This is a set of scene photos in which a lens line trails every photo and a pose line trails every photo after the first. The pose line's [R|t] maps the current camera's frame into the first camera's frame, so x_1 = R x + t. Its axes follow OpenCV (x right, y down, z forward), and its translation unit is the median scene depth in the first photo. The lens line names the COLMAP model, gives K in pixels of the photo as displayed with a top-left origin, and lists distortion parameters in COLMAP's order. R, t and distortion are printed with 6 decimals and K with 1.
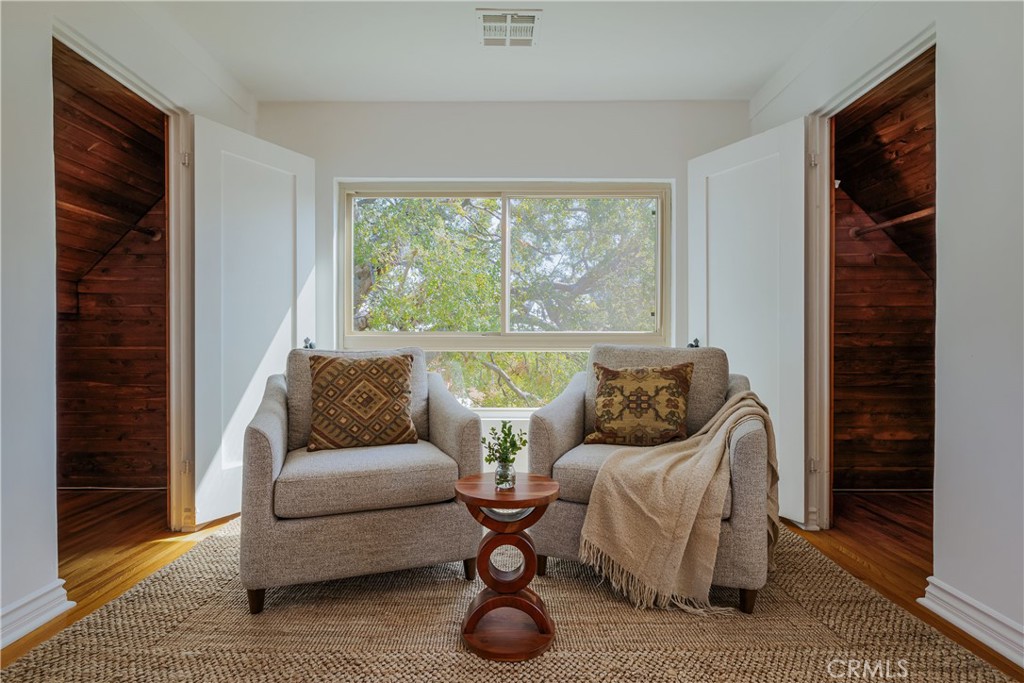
lens RADIAL K [[504.4, 0, 512.0], [0, 504.4, 341.5], [0, 0, 1]] dist [-0.002258, -0.000489]
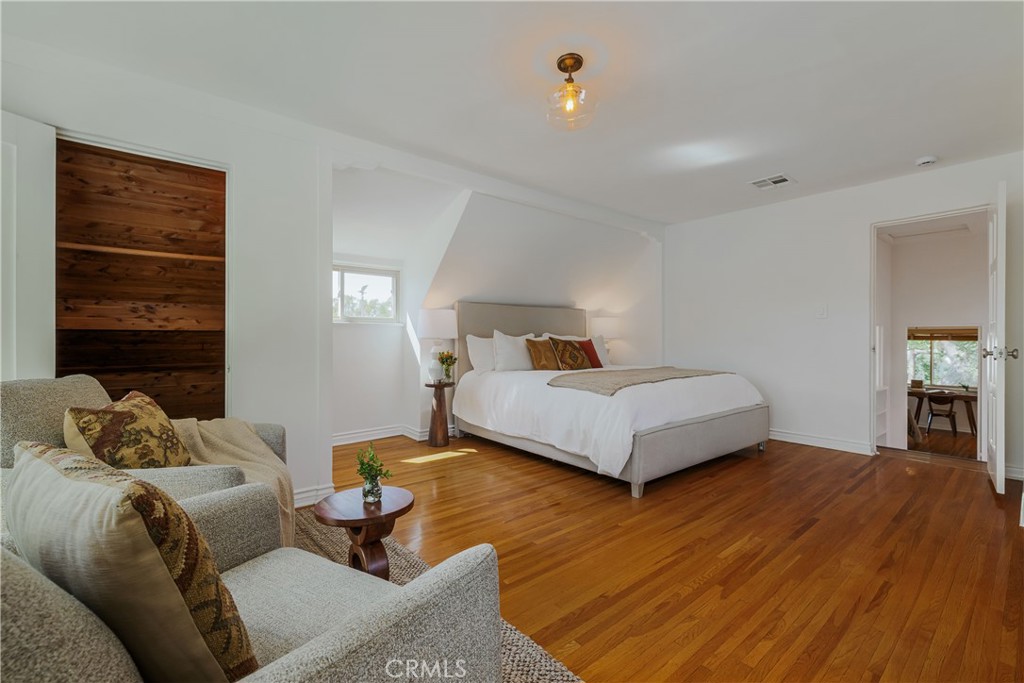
lens RADIAL K [[445.1, 0, 512.0], [0, 445.1, 341.5], [0, 0, 1]] dist [-0.003635, -0.000149]
pose [[-0.669154, -0.011723, 0.743031, -0.731950], [-0.003891, 0.999917, 0.012272, -0.060901], [-0.743113, 0.005321, -0.669145, 1.106879]]
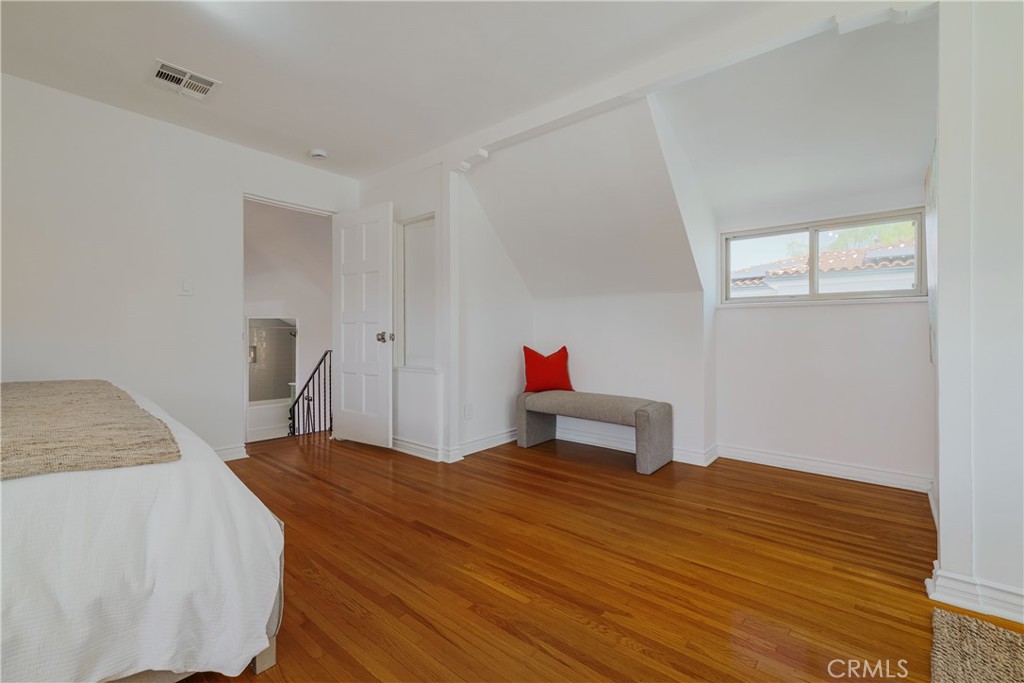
lens RADIAL K [[445.1, 0, 512.0], [0, 445.1, 341.5], [0, 0, 1]] dist [-0.003635, -0.000149]
pose [[-0.607714, 0.001874, -0.794154, 0.319888], [-0.004258, 0.999975, 0.005618, -0.010726], [0.794145, 0.006795, -0.607691, 0.522569]]
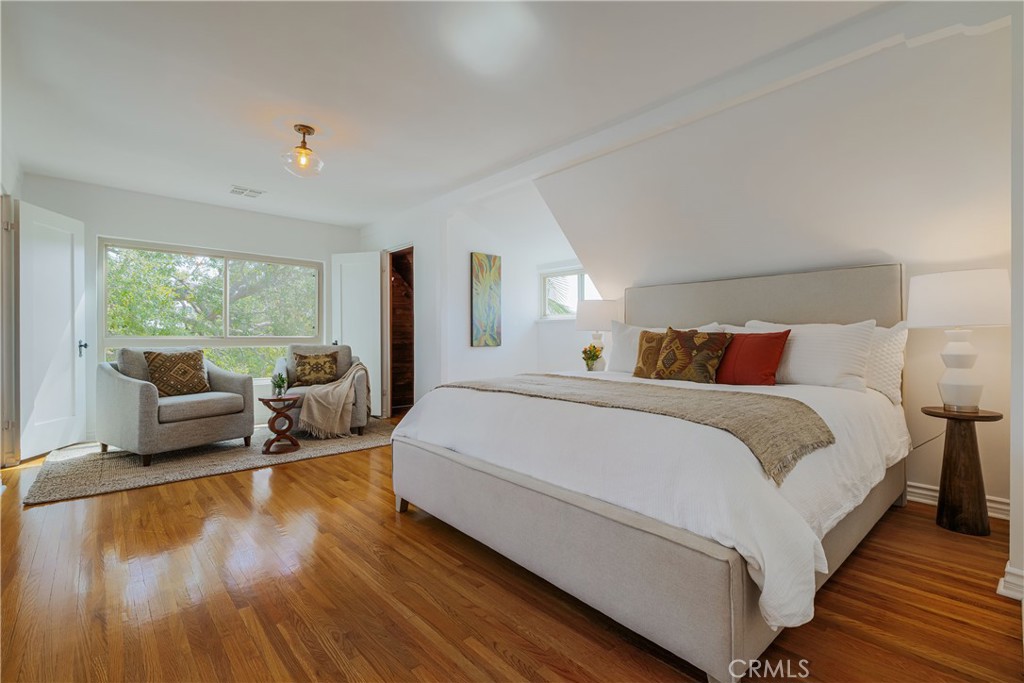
lens RADIAL K [[445.1, 0, 512.0], [0, 445.1, 341.5], [0, 0, 1]] dist [-0.003635, -0.000149]
pose [[0.707270, -0.005186, 0.706925, -0.597643], [0.000102, 0.999974, 0.007233, -0.021783], [-0.706944, -0.005043, 0.707252, -1.177236]]
